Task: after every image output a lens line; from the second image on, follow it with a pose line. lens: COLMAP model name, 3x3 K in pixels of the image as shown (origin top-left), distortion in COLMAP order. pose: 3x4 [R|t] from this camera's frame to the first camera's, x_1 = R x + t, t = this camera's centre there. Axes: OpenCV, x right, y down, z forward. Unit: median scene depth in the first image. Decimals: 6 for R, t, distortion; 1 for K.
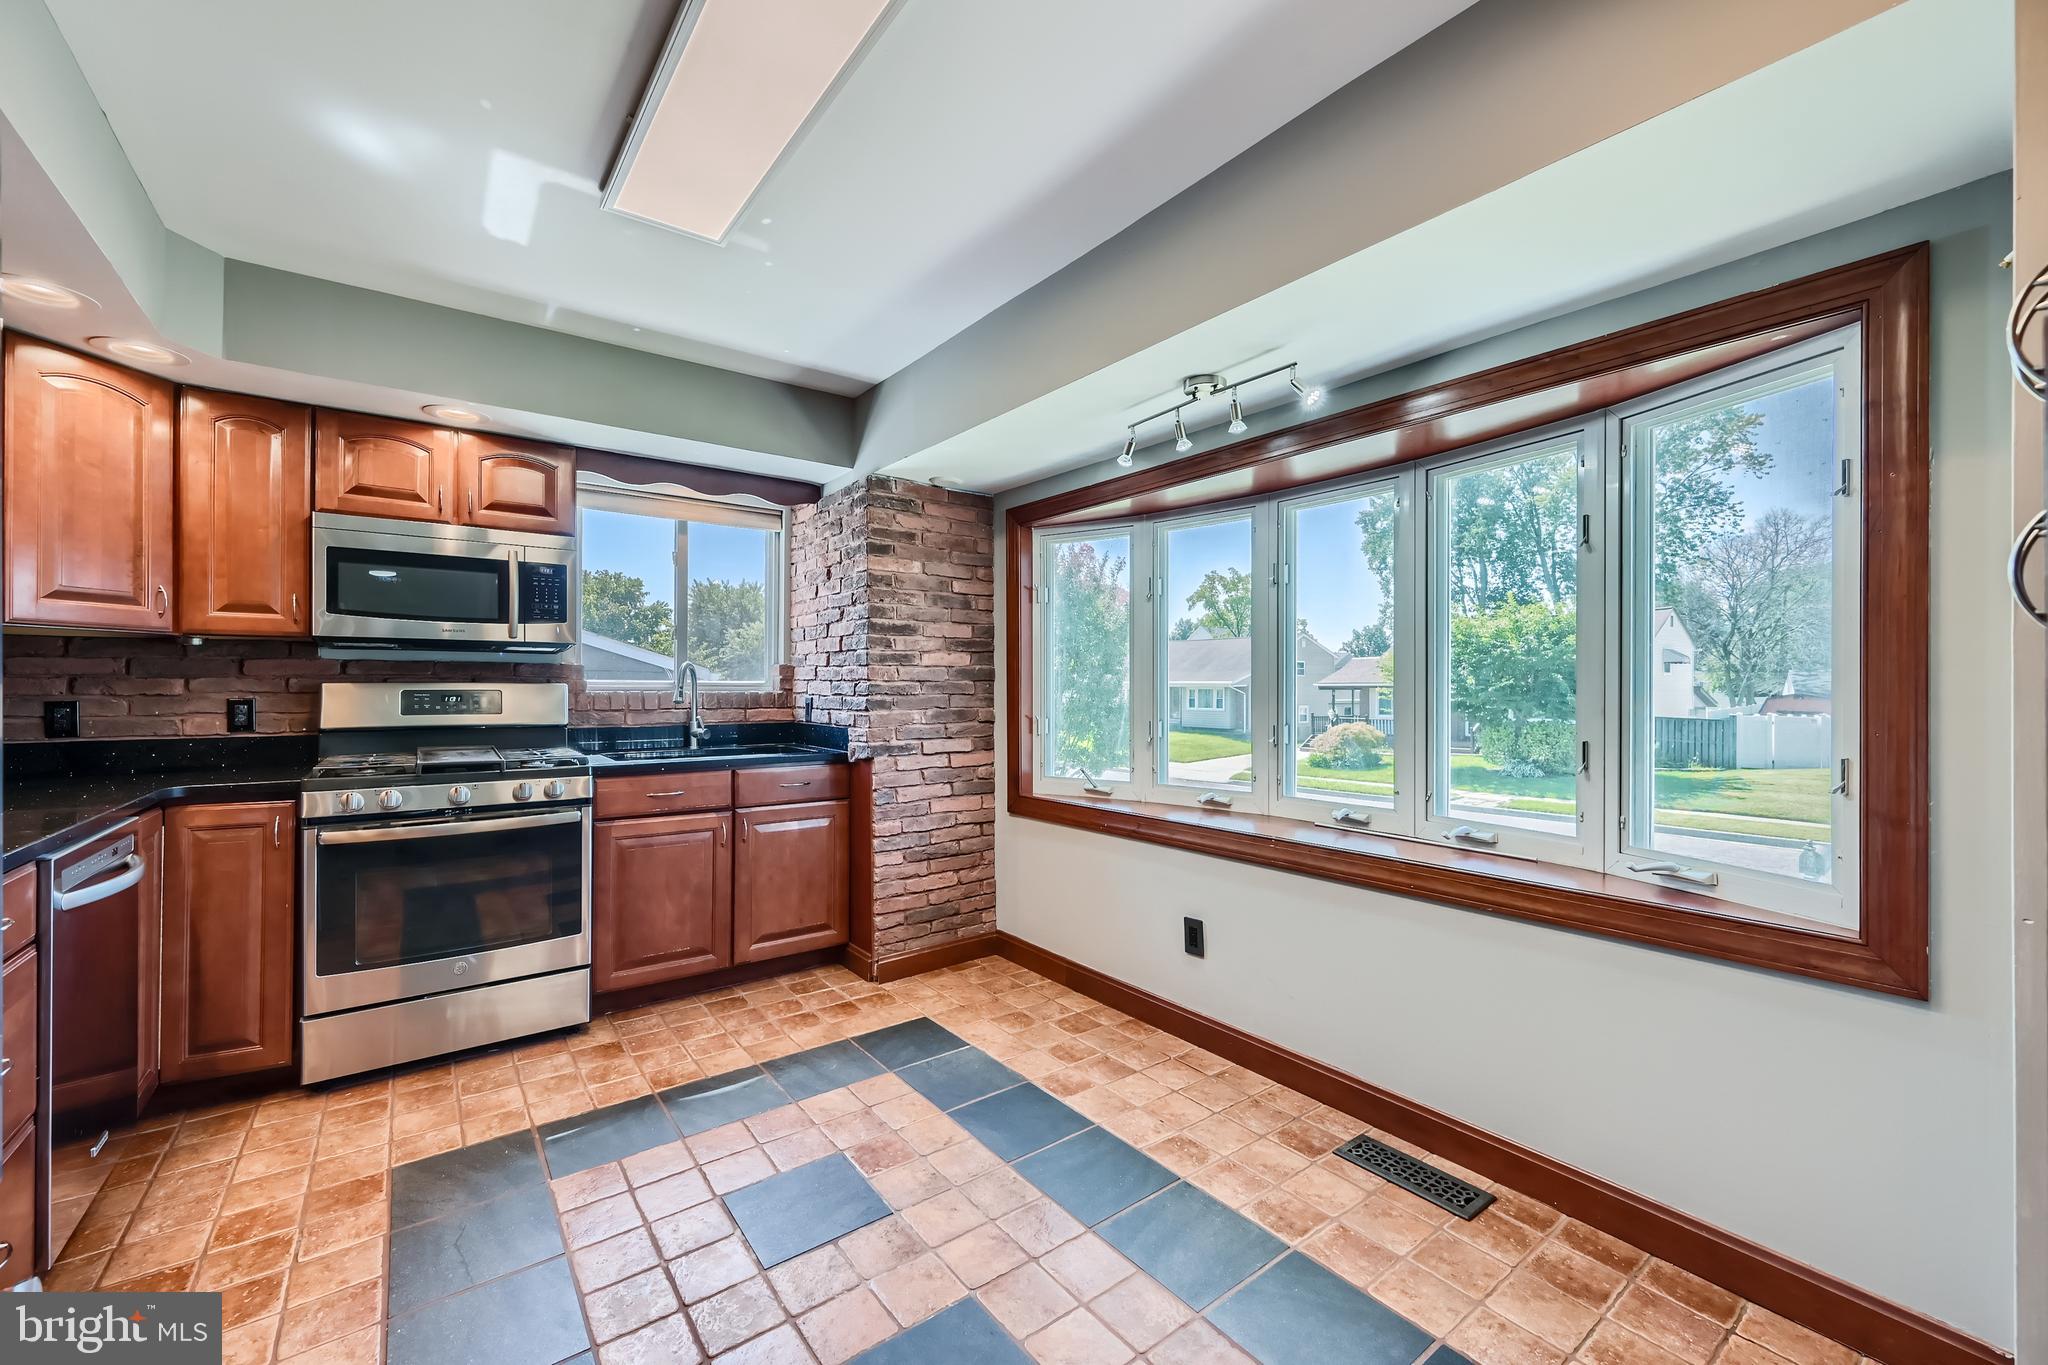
lens RADIAL K [[821.7, 0, 1022.3], [0, 821.7, 685.9], [0, 0, 1]] dist [0.000854, -0.000026]
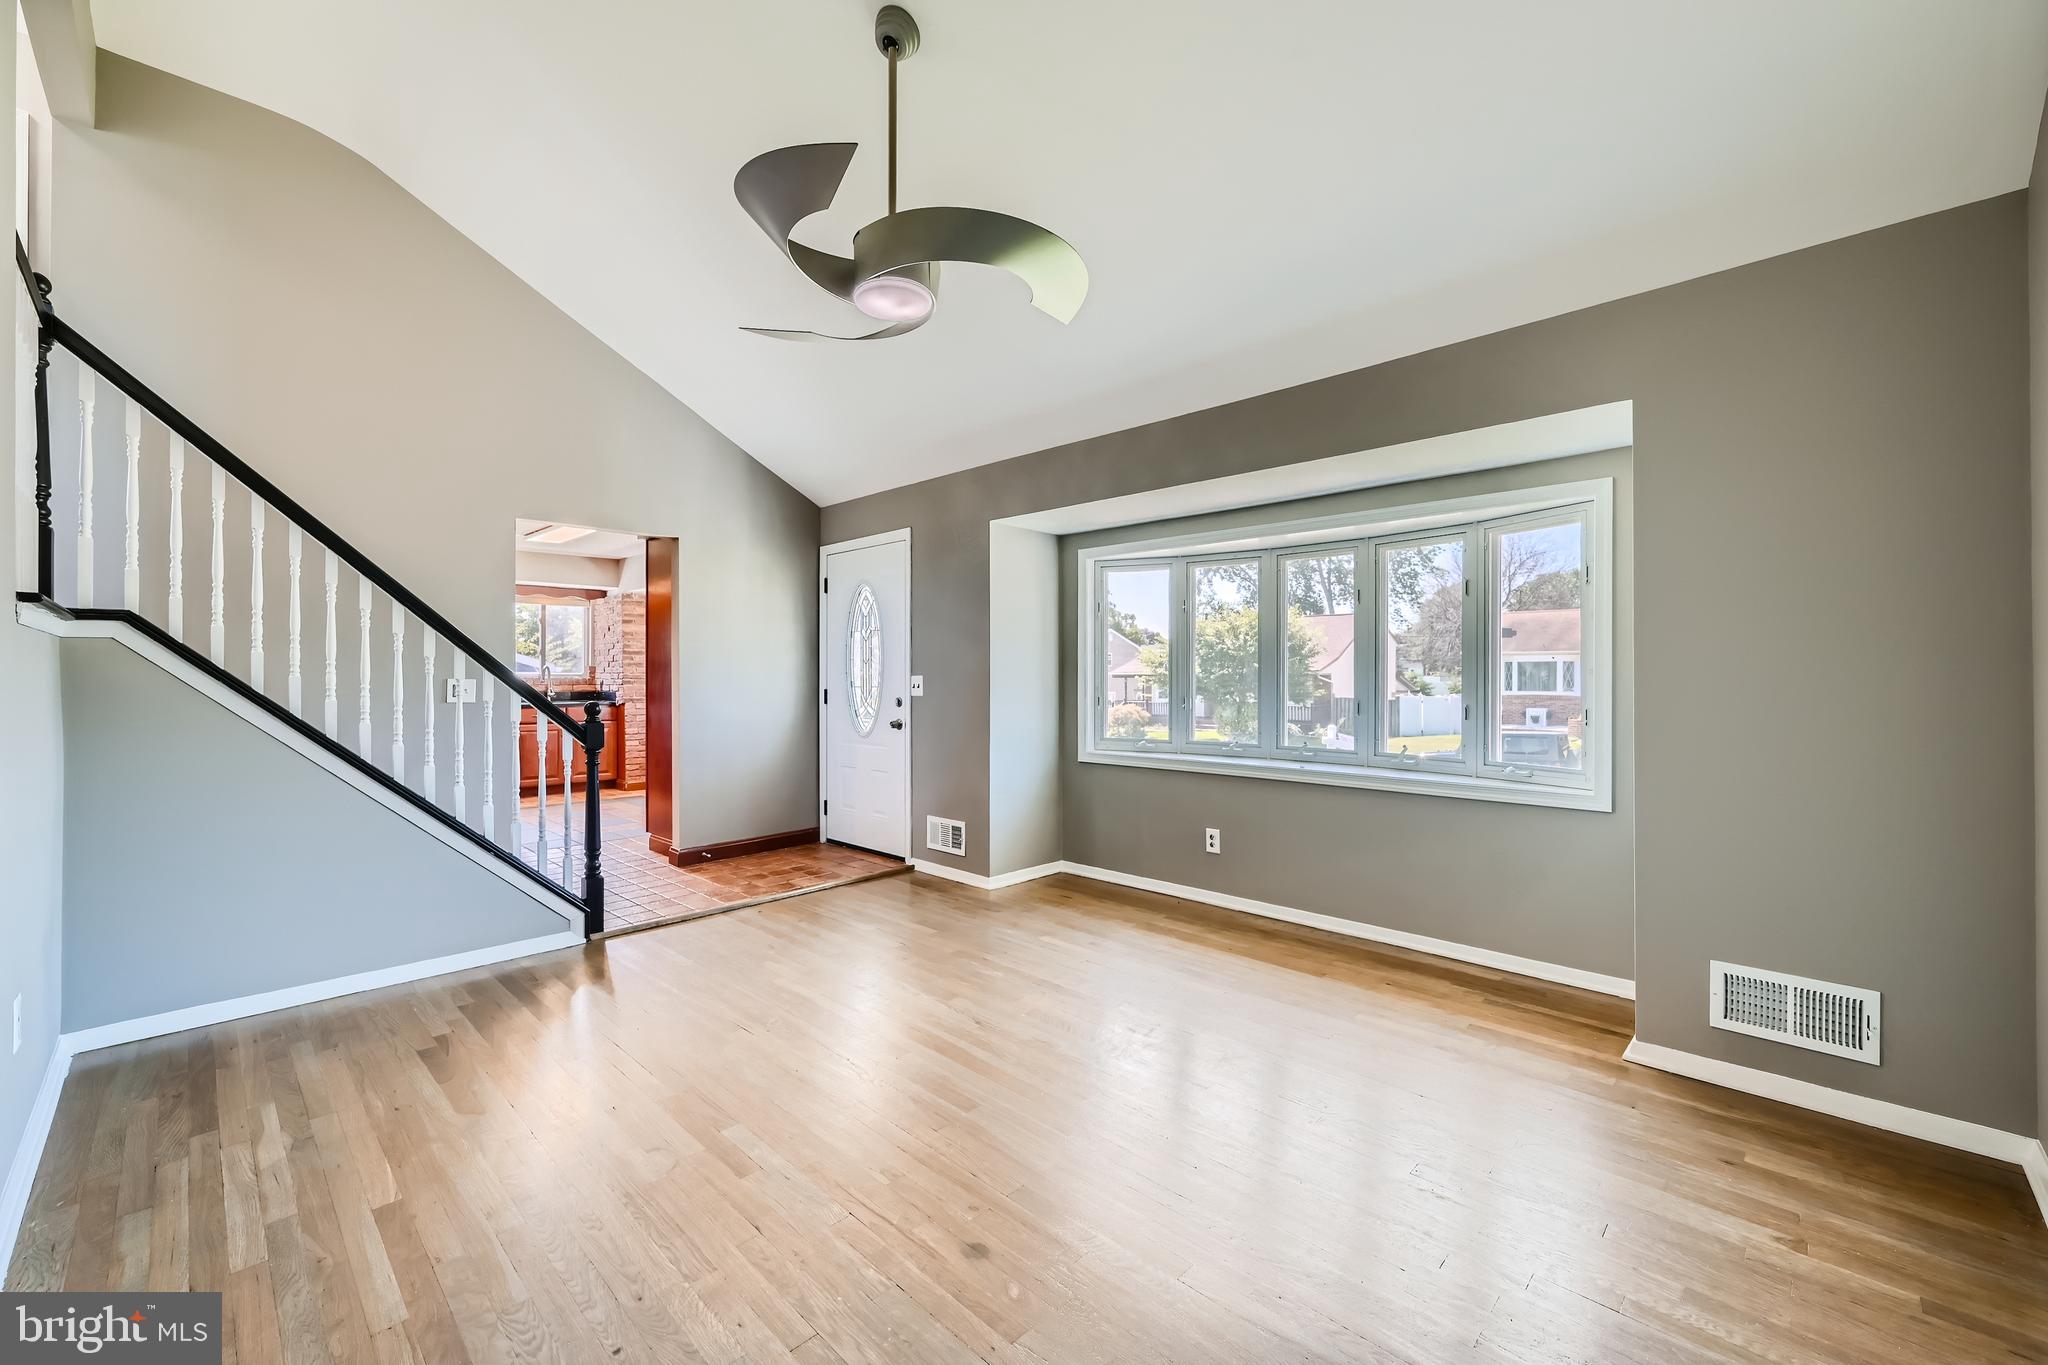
lens RADIAL K [[821.7, 0, 1035.6], [0, 821.7, 674.4], [0, 0, 1]] dist [0.000854, -0.000026]
pose [[0.986230, -0.002744, 0.165359, 0.793101], [0.003060, 0.999994, -0.001654, 0.007688], [-0.165353, 0.002138, 0.986232, -2.099167]]
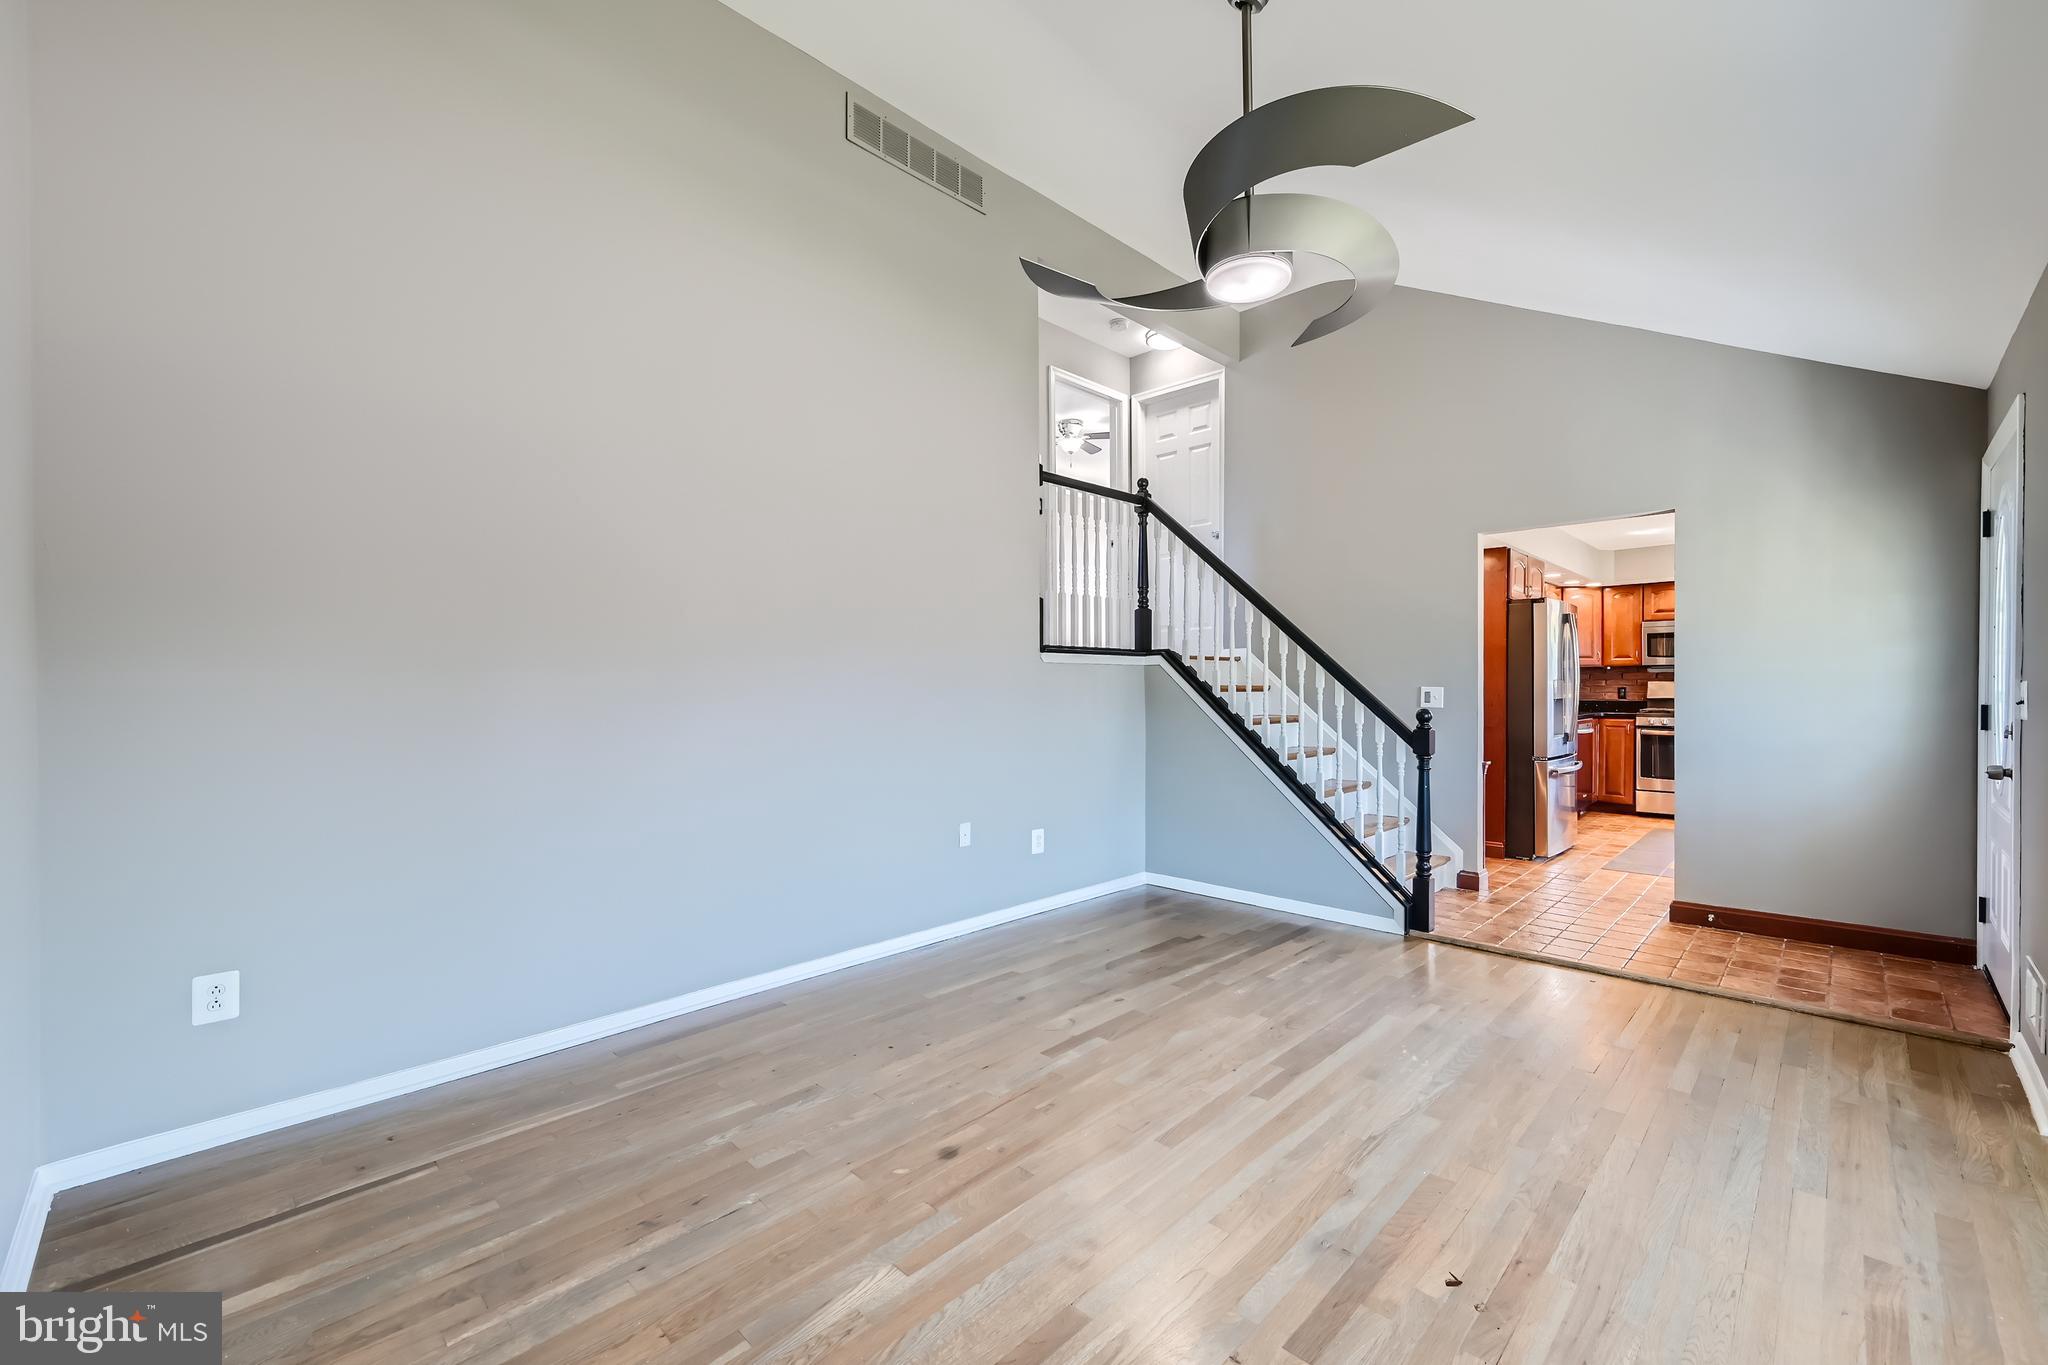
lens RADIAL K [[821.7, 0, 1012.0], [0, 821.7, 696.6], [0, 0, 1]] dist [0.000854, -0.000026]
pose [[0.134301, 0.005569, -0.990925, 1.628267], [0.009877, 0.999927, 0.006958, 0.007277], [0.990891, -0.010722, 0.134236, -1.514925]]
